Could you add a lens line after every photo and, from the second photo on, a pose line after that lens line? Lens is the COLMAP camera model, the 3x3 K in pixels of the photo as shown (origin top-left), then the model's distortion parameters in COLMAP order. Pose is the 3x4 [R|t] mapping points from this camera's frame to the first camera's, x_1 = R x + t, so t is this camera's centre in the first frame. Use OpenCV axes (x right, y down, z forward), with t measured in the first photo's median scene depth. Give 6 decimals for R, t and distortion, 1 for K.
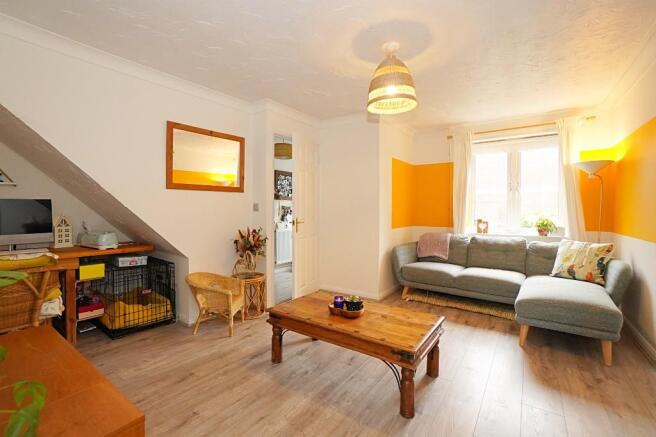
lens RADIAL K [[285.0, 0, 328.8], [0, 285.0, 215.4], [0, 0, 1]] dist [0.000648, 0.000110]
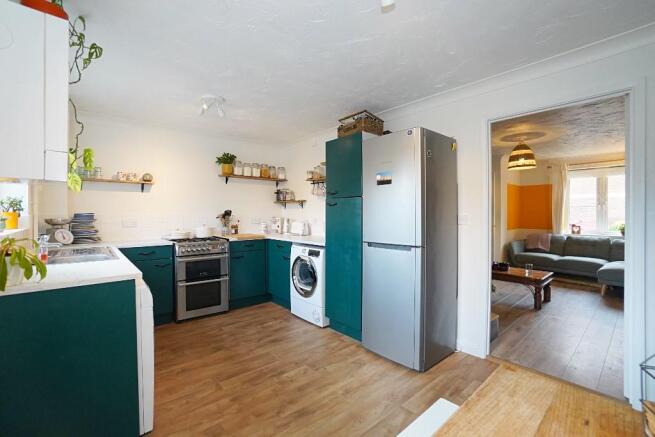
lens RADIAL K [[284.5, 0, 326.8], [0, 284.5, 218.4], [0, 0, 1]] dist [0.000648, 0.000110]
pose [[0.973076, -0.003220, -0.230463, -0.379864], [0.003023, 0.999995, -0.001211, -0.019231], [0.230466, 0.000482, 0.973080, -0.738450]]
